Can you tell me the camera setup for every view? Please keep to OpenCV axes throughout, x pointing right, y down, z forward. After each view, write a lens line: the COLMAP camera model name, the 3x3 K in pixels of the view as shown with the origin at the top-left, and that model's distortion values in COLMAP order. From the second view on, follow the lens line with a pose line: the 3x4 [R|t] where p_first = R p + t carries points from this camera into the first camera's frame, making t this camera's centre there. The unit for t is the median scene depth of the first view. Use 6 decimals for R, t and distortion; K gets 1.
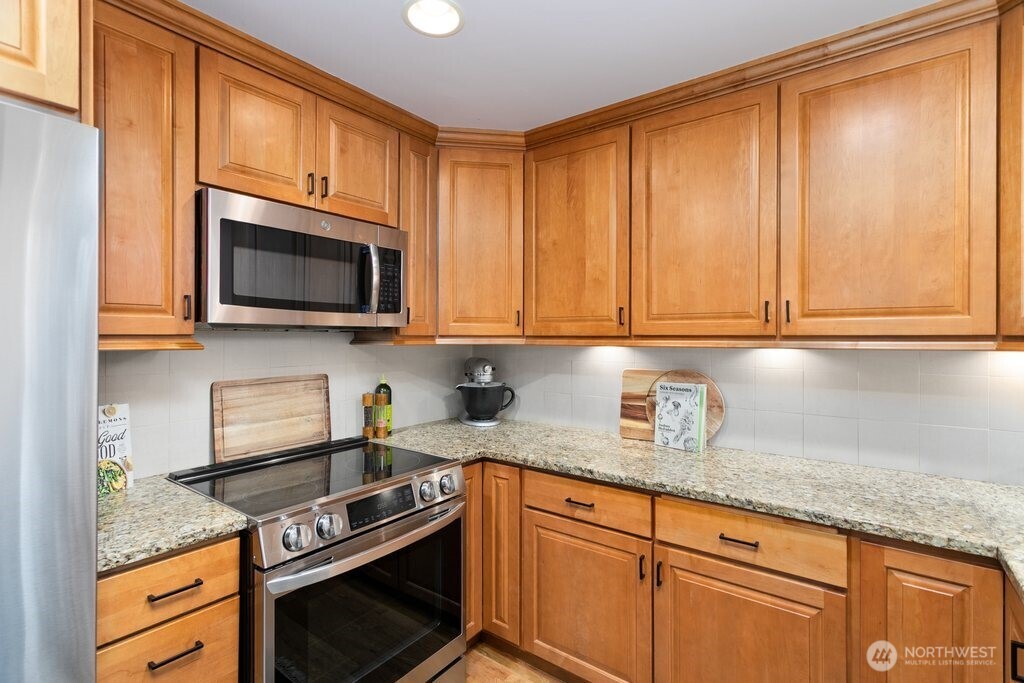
lens RADIAL K [[484.2, 0, 512.2], [0, 484.2, 335.6], [0, 0, 1]] dist [0.003609, 0.002906]
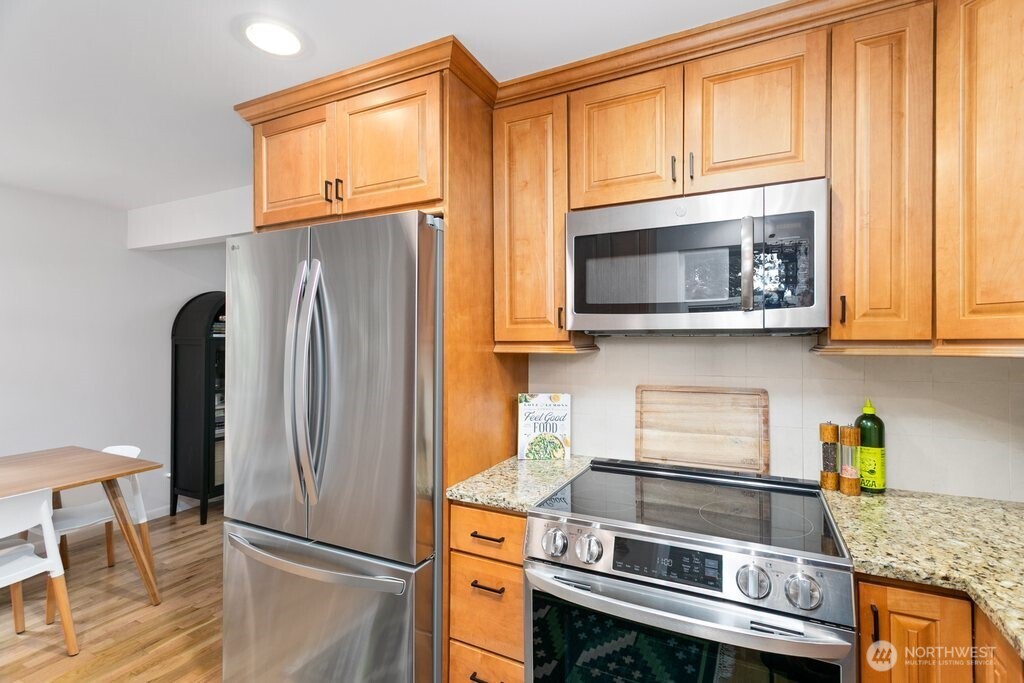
lens RADIAL K [[484.2, 0, 506.4], [0, 484.2, 338.6], [0, 0, 1]] dist [0.003609, 0.002906]
pose [[0.172279, -0.007115, -0.985022, 0.428582], [0.004328, 0.999970, -0.006466, -0.000155], [0.985039, -0.003149, 0.172305, 0.590105]]
